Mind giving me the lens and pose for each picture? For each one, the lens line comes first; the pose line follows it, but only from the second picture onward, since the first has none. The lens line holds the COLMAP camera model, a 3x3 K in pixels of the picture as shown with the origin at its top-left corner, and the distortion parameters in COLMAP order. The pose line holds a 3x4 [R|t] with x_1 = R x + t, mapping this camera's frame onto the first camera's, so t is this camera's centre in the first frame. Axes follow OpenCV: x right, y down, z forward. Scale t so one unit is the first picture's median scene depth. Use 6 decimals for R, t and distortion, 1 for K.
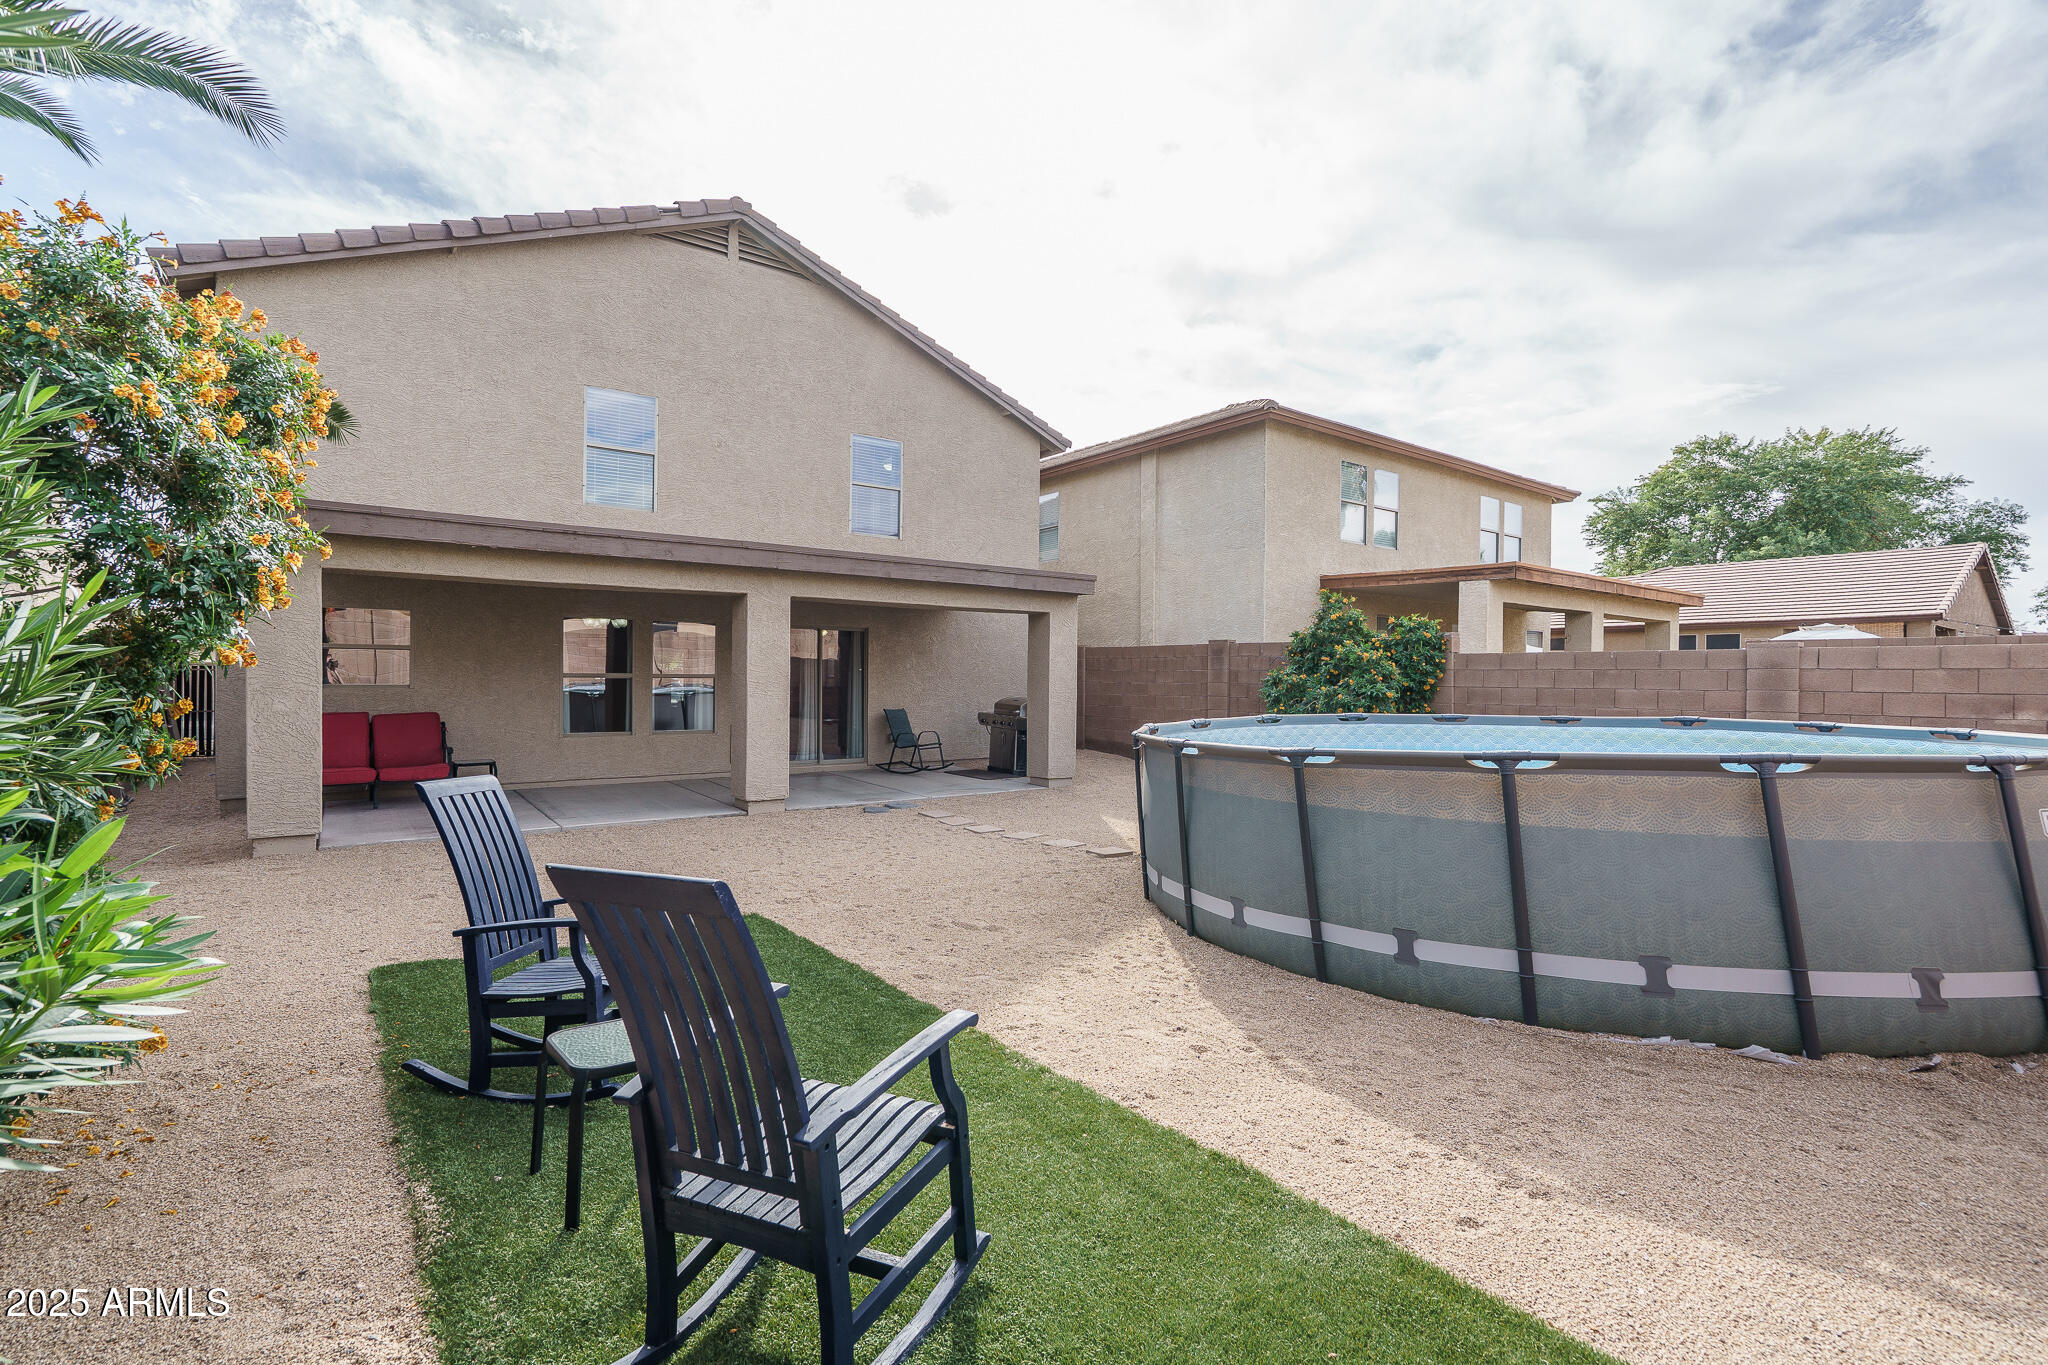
lens RADIAL K [[926.4, 0, 1014.9], [0, 926.4, 684.0], [0, 0, 1]] dist [0.000036, 0.000250]
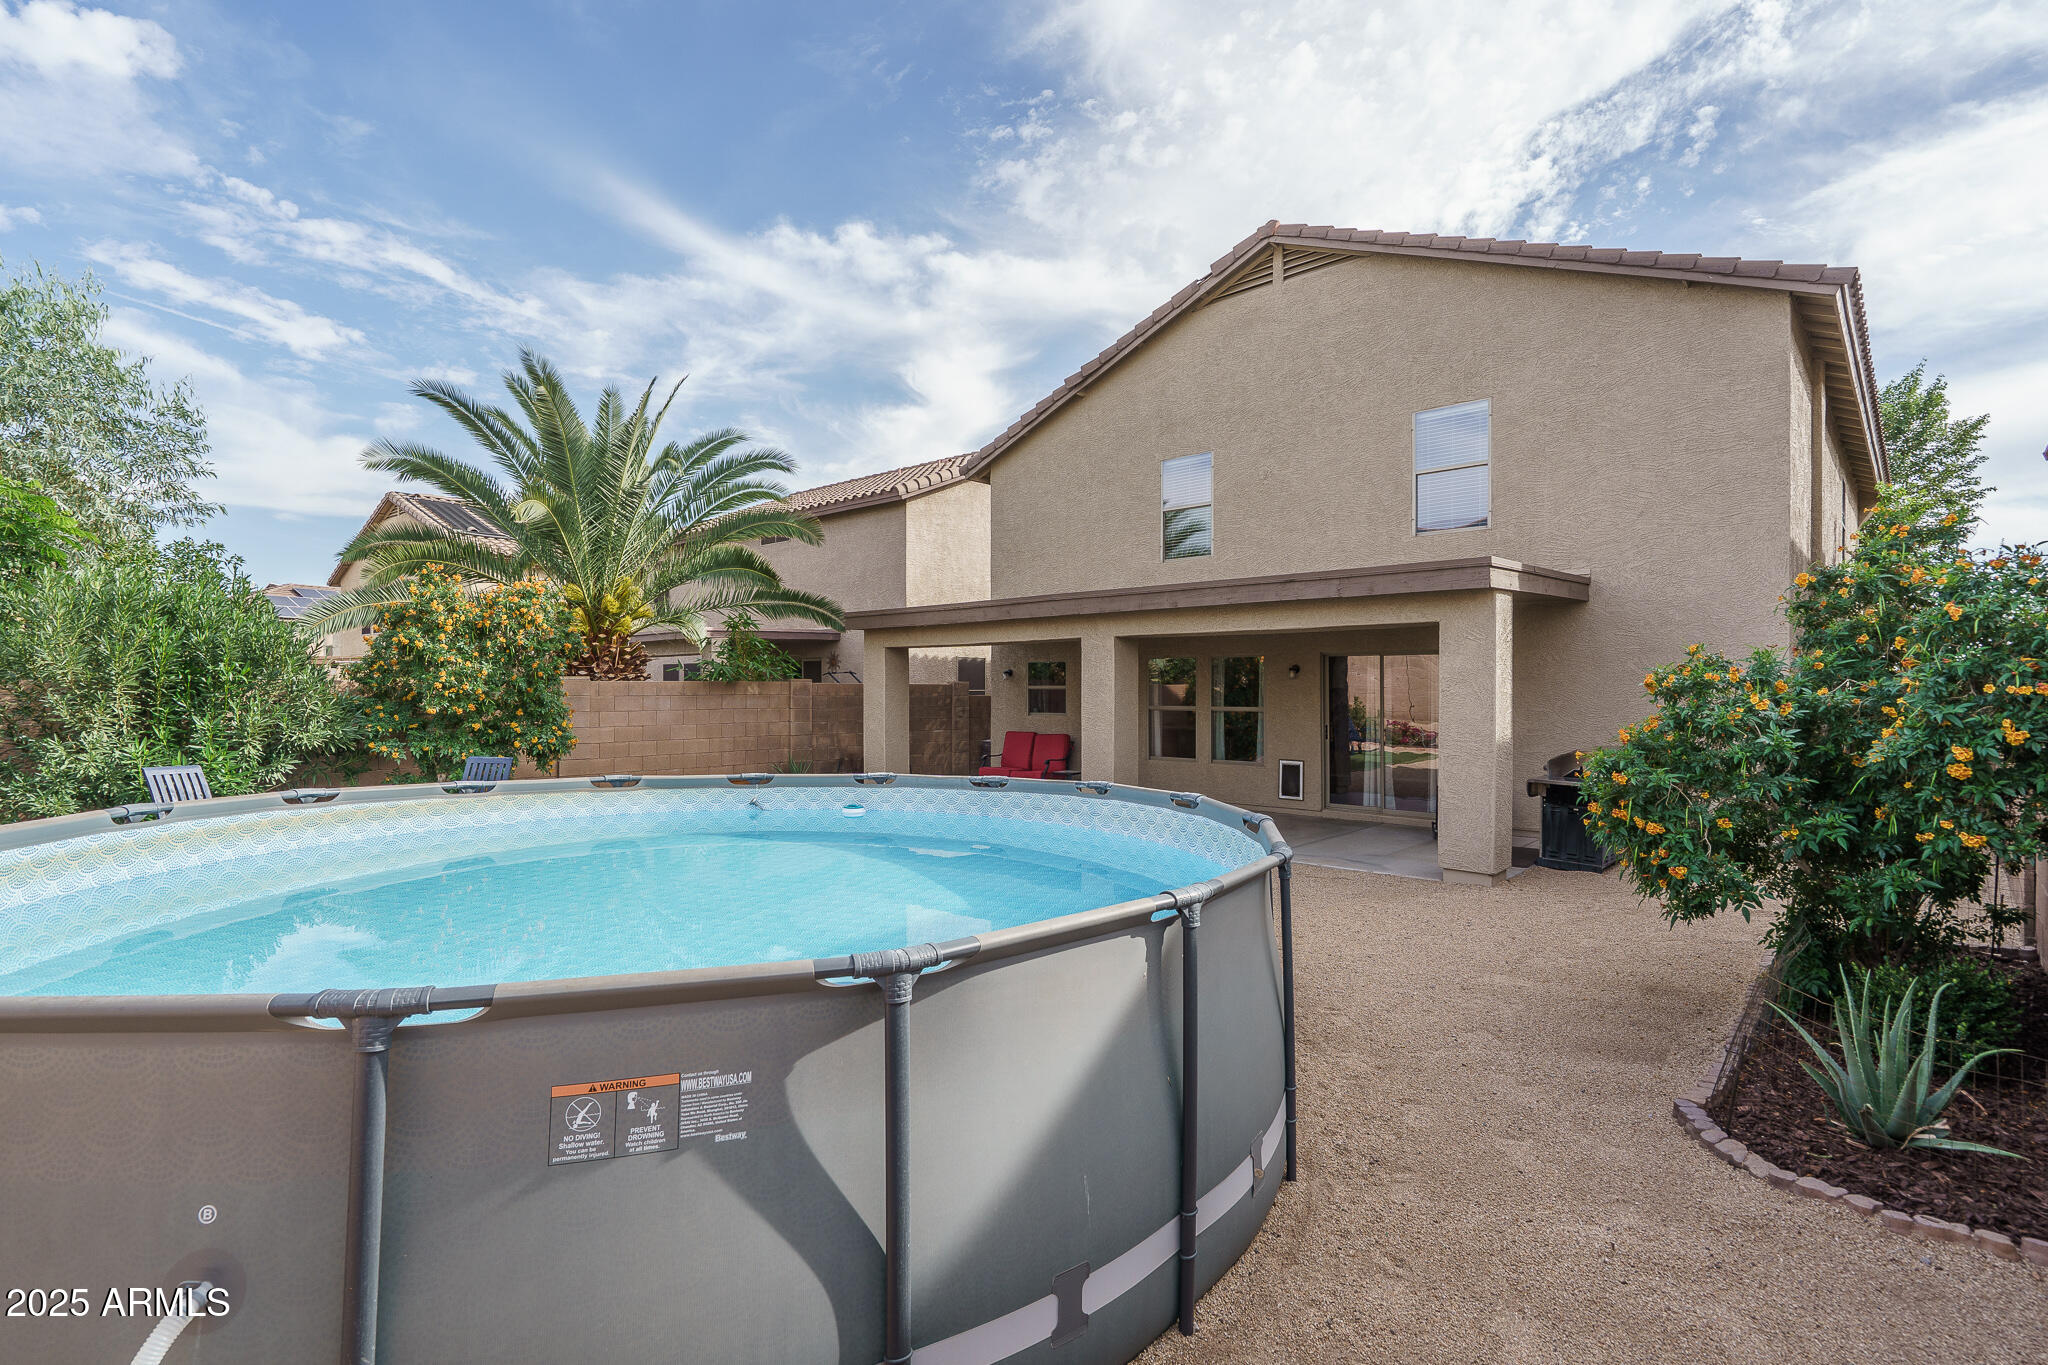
lens RADIAL K [[1010.6, 0, 1024.0], [0, 1010.6, 682.5], [0, 0, 1]] dist [0.000541, 0.000281]
pose [[0.158956, -0.014017, -0.987186, 0.721661], [-0.012043, 0.999797, -0.016135, -0.018594], [0.987212, 0.014453, 0.158755, 0.593019]]
